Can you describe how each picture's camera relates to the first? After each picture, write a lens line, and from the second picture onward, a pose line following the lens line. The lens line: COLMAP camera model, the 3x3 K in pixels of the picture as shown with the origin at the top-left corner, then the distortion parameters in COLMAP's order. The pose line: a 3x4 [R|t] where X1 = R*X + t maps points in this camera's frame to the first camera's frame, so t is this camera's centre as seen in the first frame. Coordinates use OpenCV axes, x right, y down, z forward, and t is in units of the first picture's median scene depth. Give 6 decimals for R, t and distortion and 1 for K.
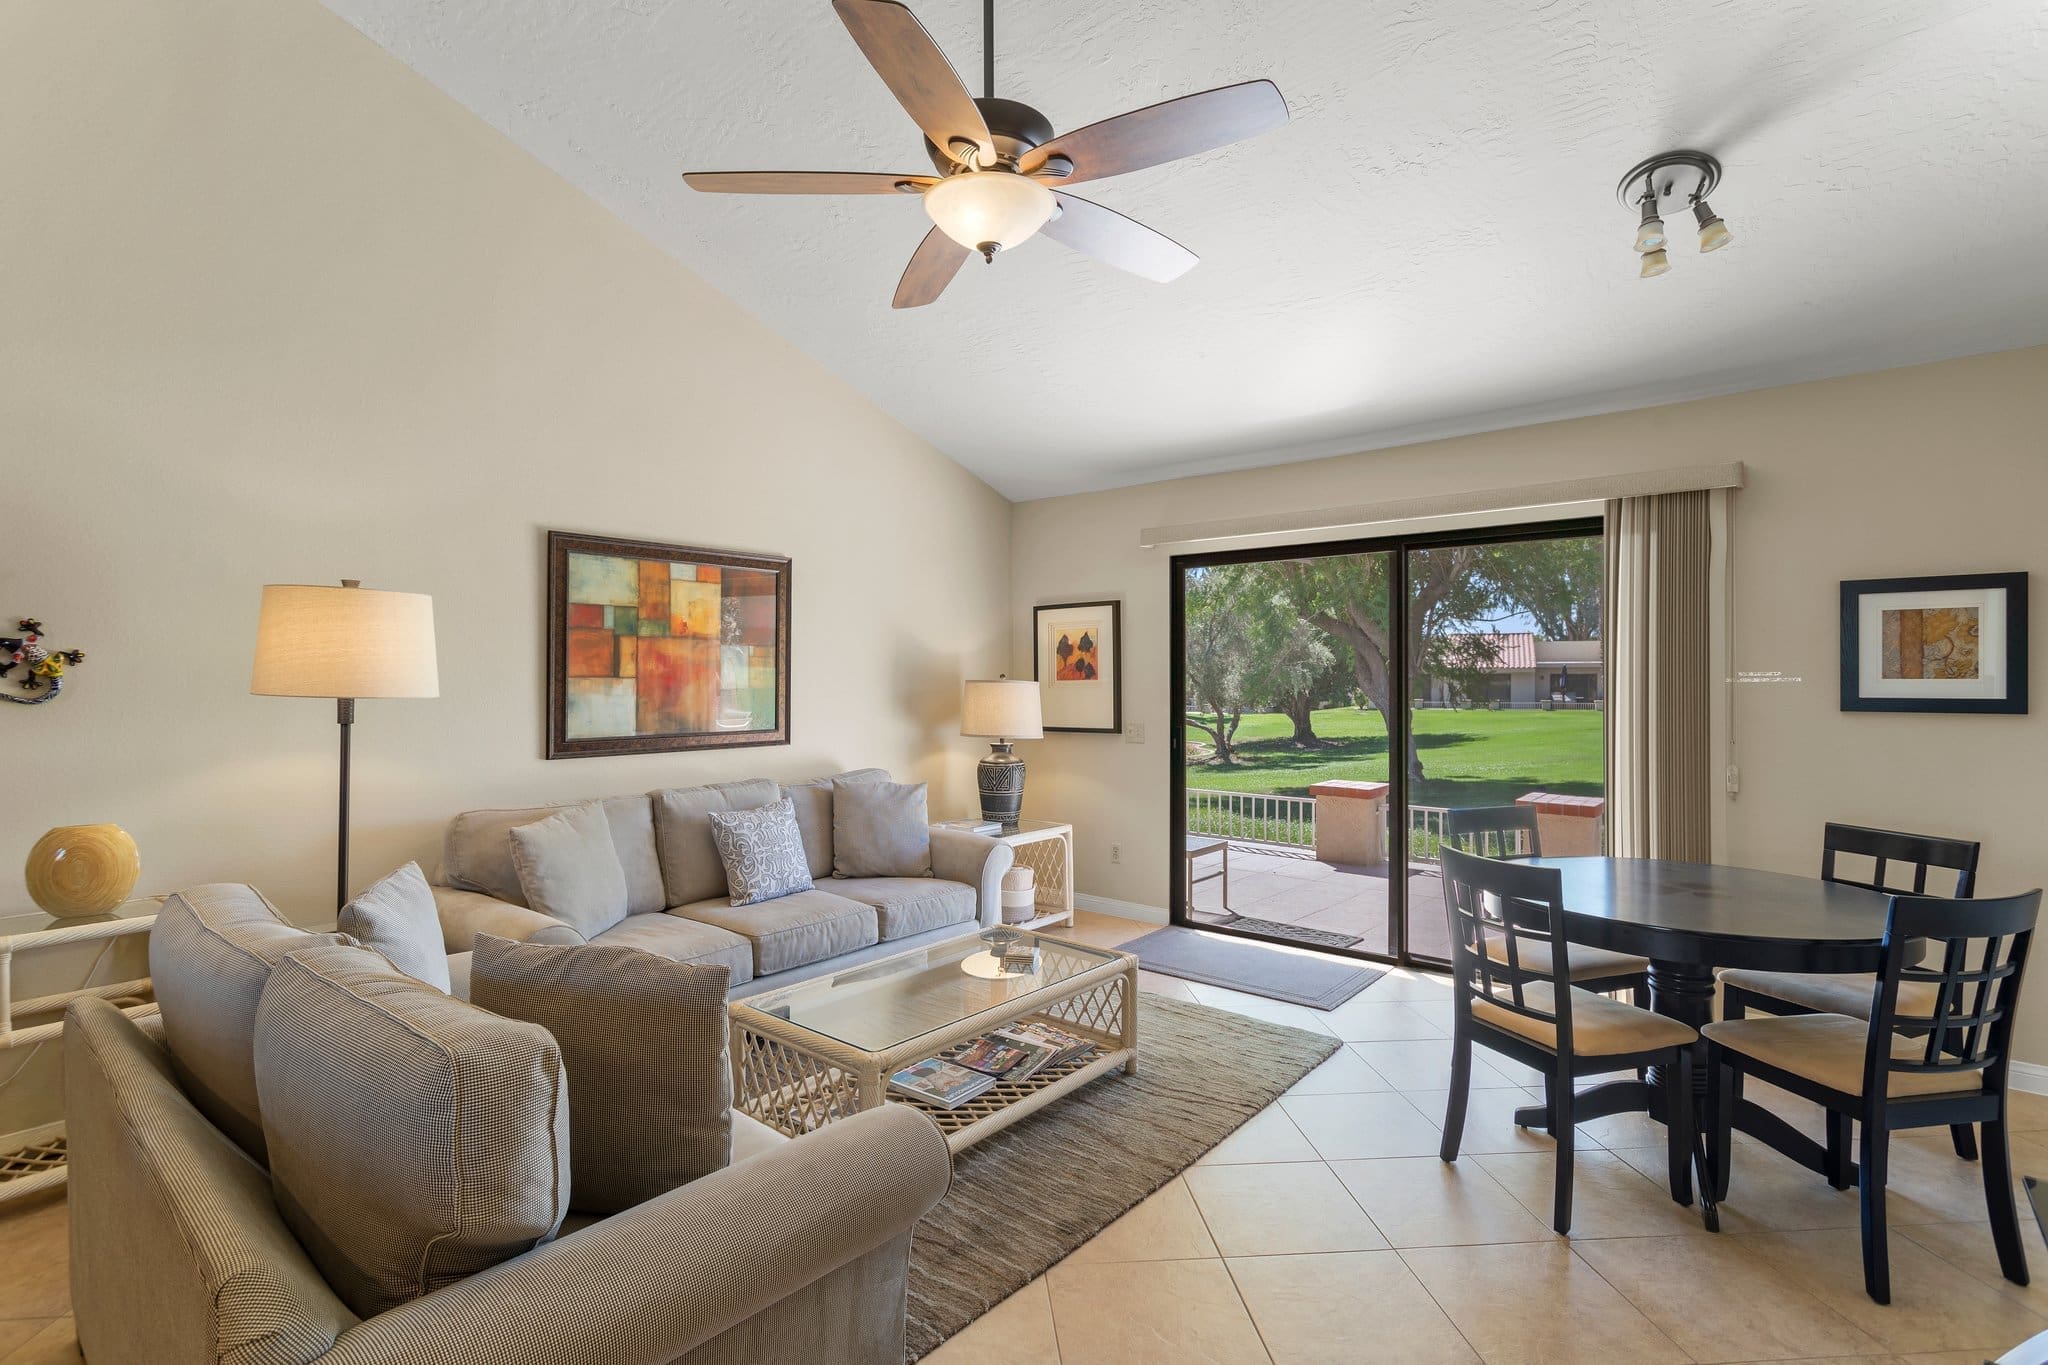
lens RADIAL K [[971.2, 0, 1019.2], [0, 971.2, 671.4], [0, 0, 1]] dist [-0.003929, -0.000495]
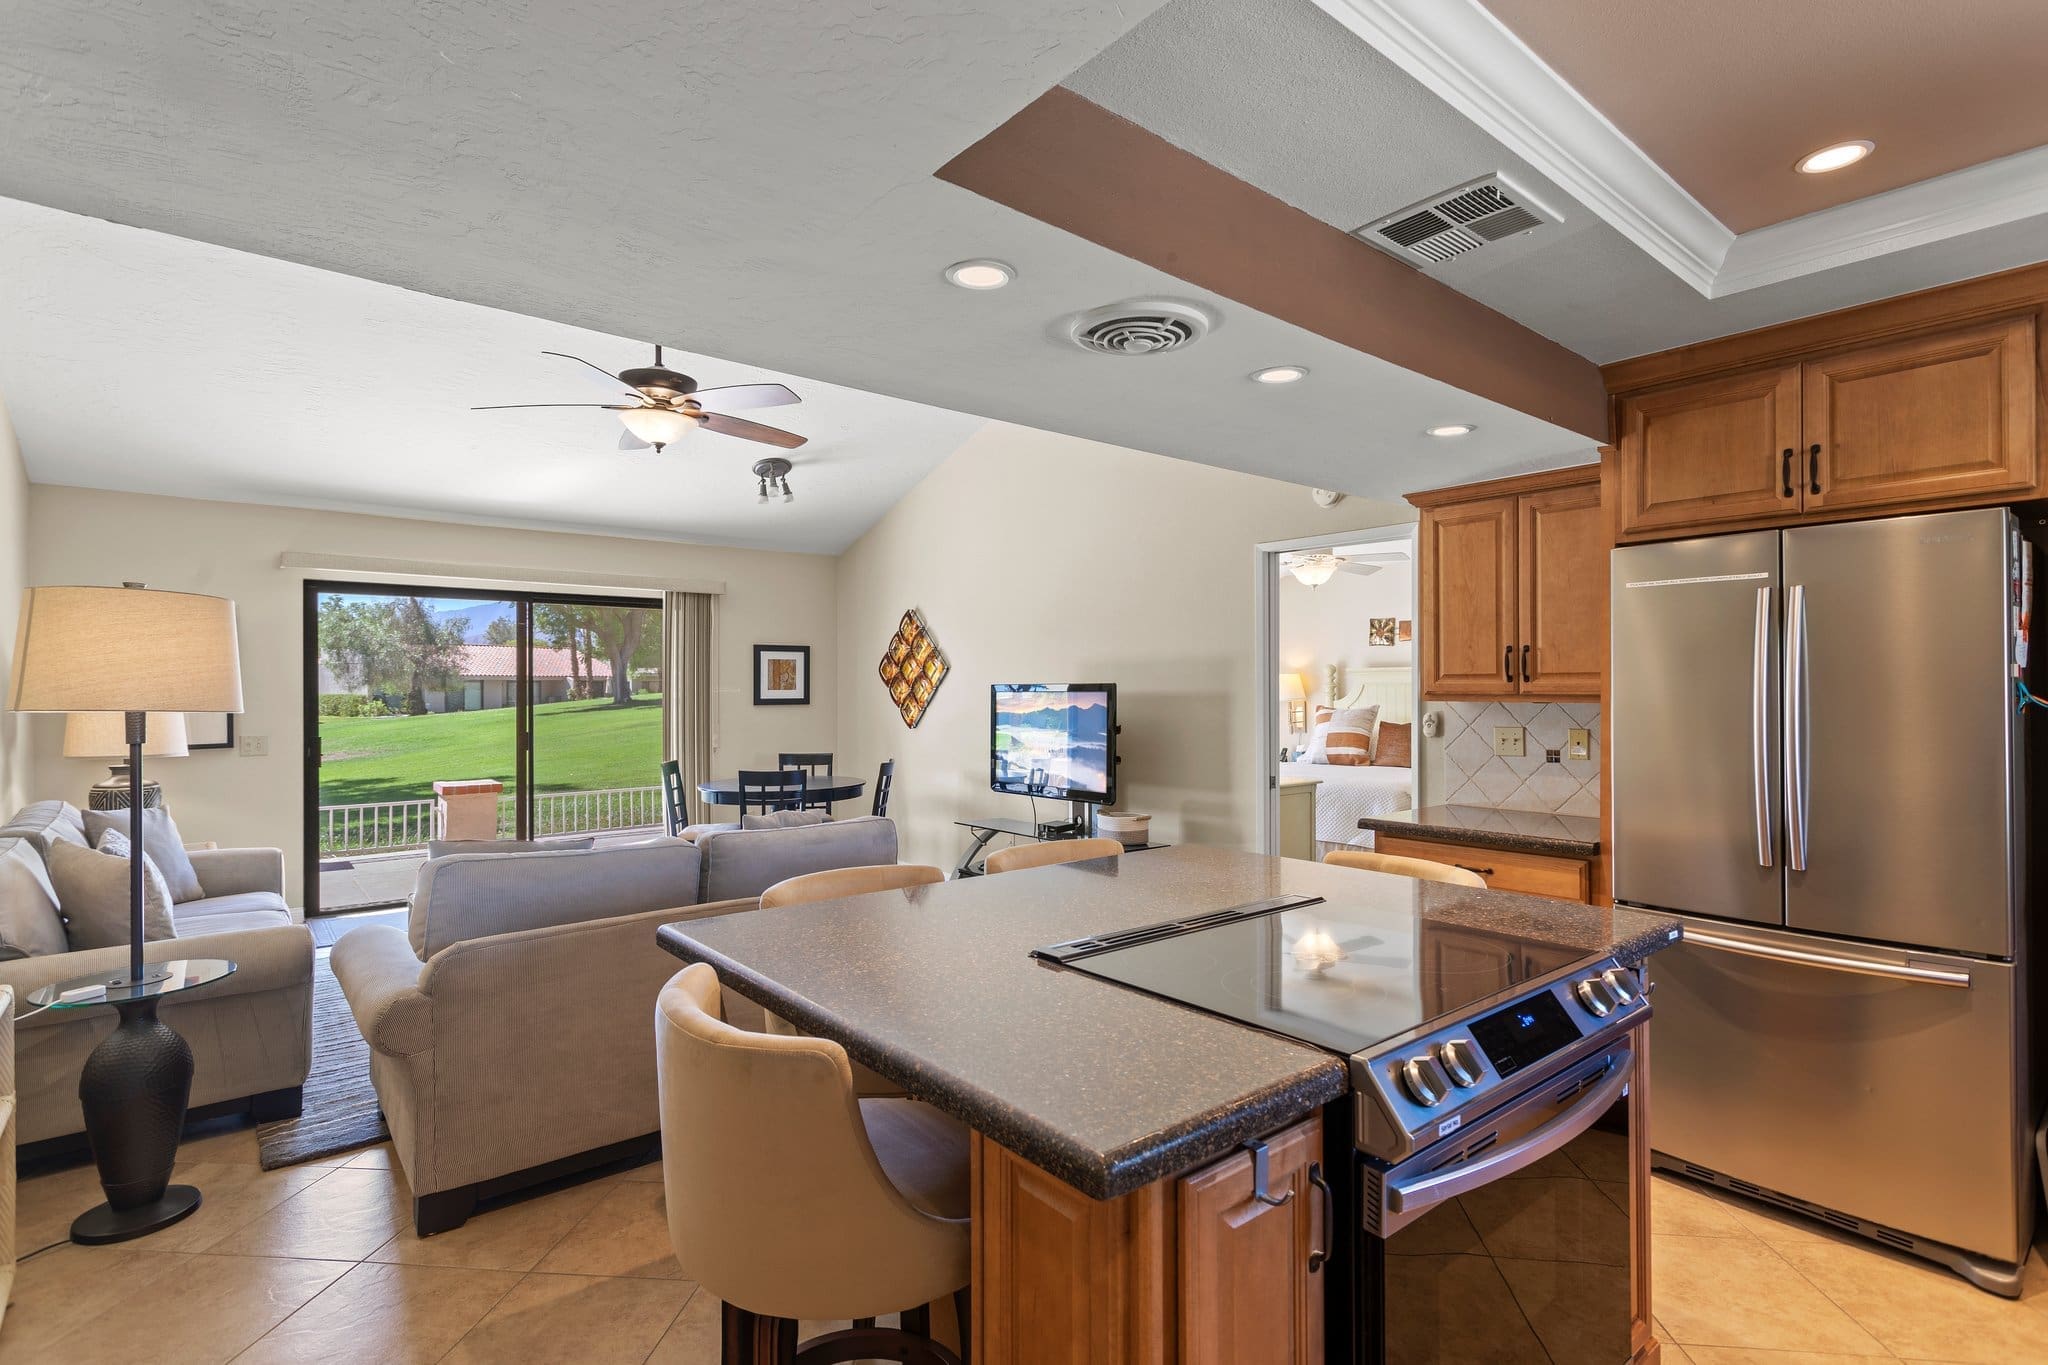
lens RADIAL K [[974.0, 0, 1021.2], [0, 974.0, 676.5], [0, 0, 1]] dist [0.003024, 0.001056]
pose [[0.184307, 0.012068, 0.982795, -0.884254], [-0.001267, 0.999927, -0.012040, 0.001892], [-0.982868, 0.000974, 0.184308, 0.016326]]
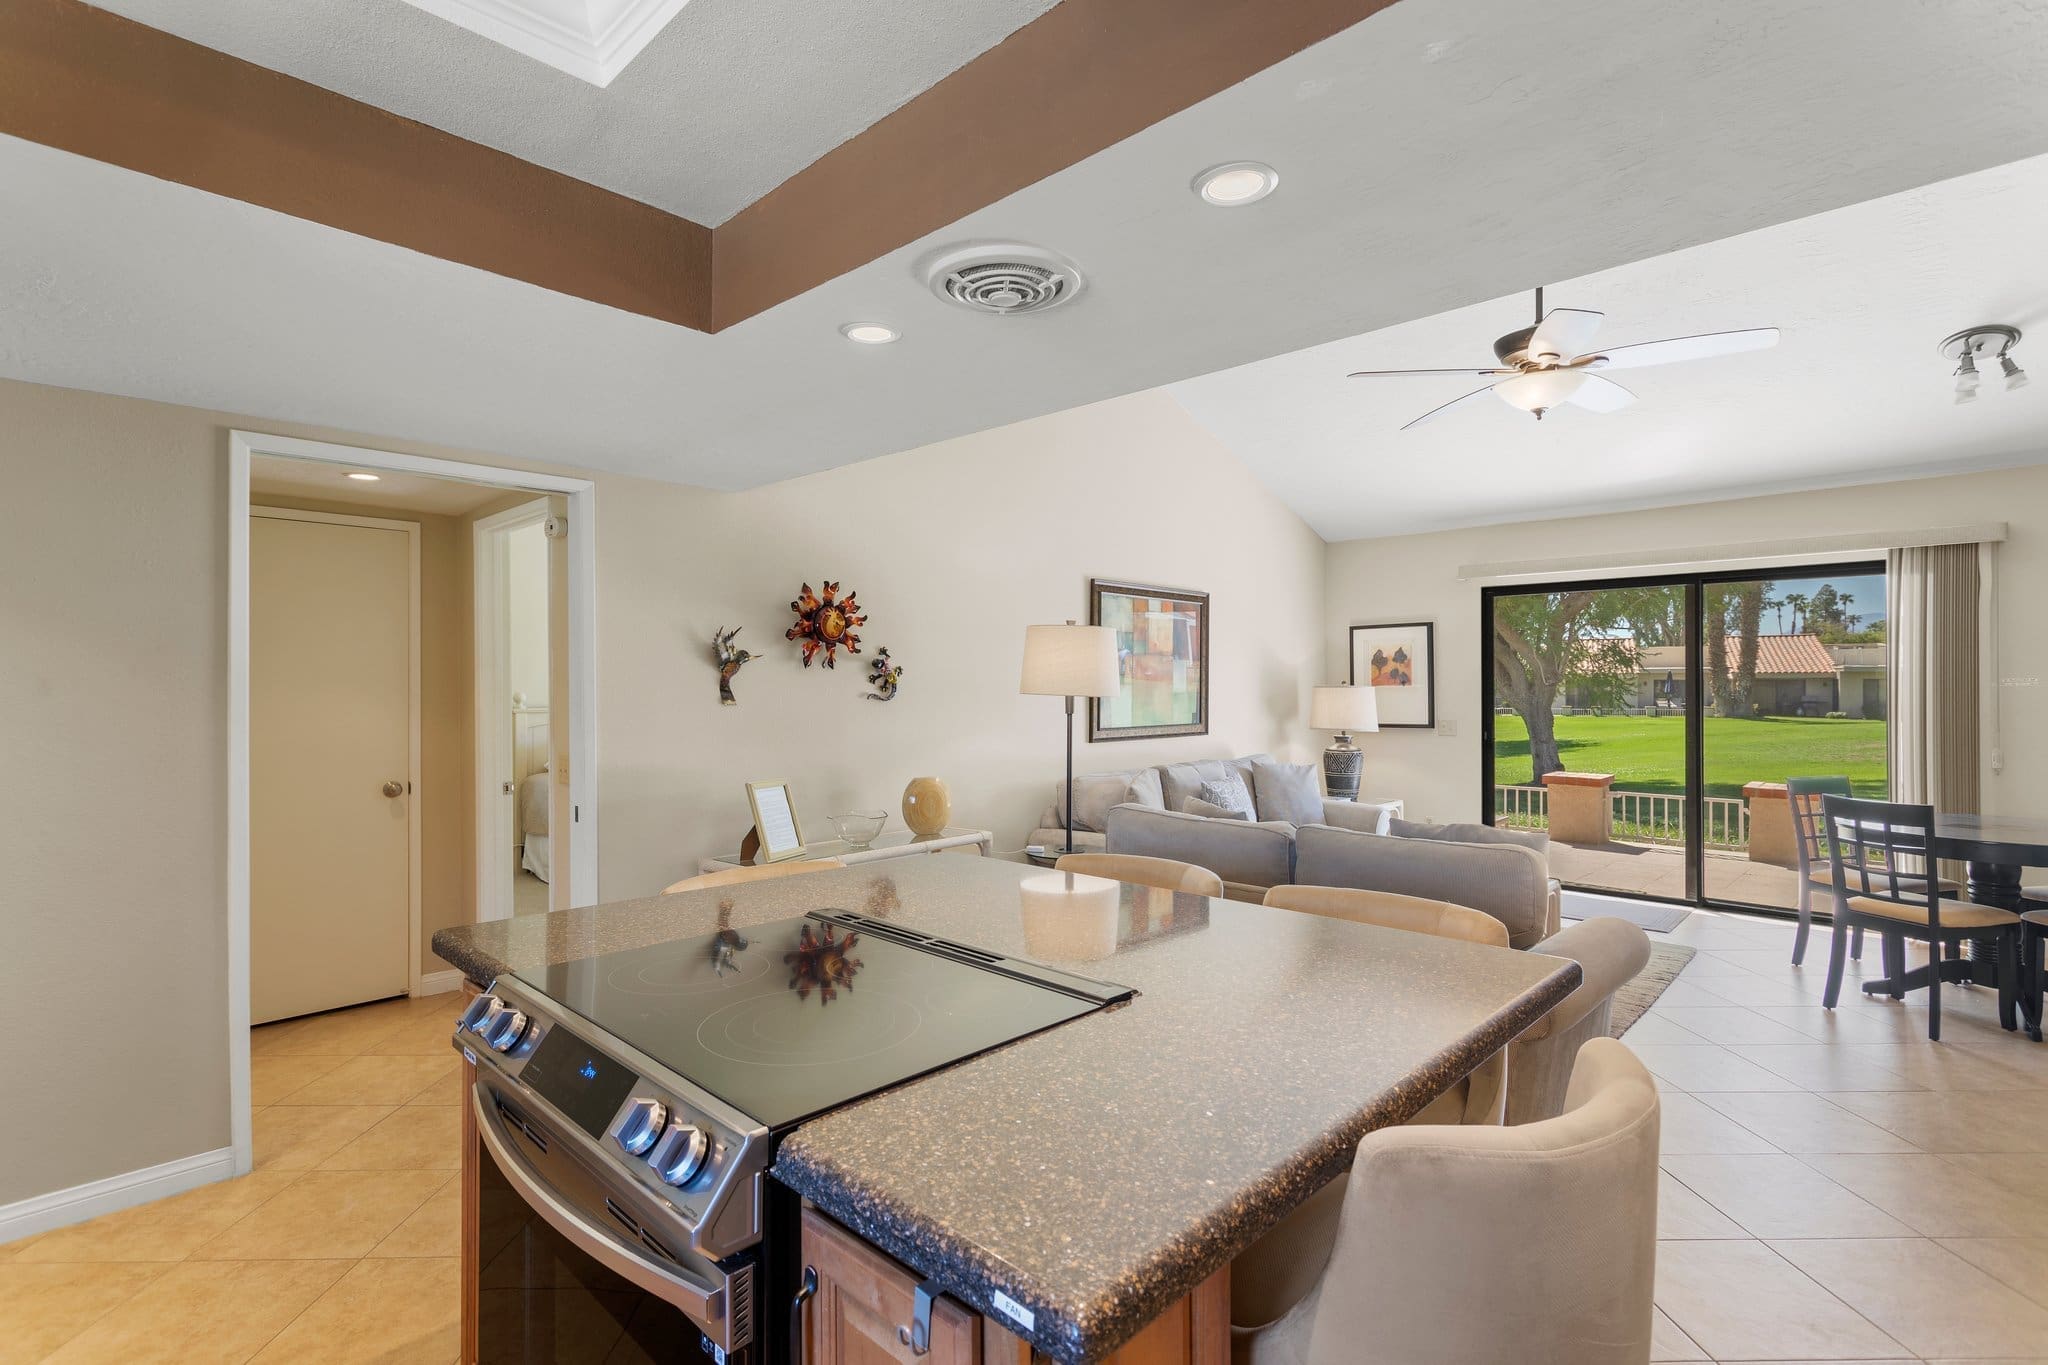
lens RADIAL K [[974.0, 0, 1021.2], [0, 974.0, 676.5], [0, 0, 1]] dist [0.003024, 0.001056]
pose [[0.998177, -0.001527, -0.060340, -0.419879], [0.001435, 0.999998, -0.001566, -0.001964], [0.060343, 0.001477, 0.998177, -0.341947]]
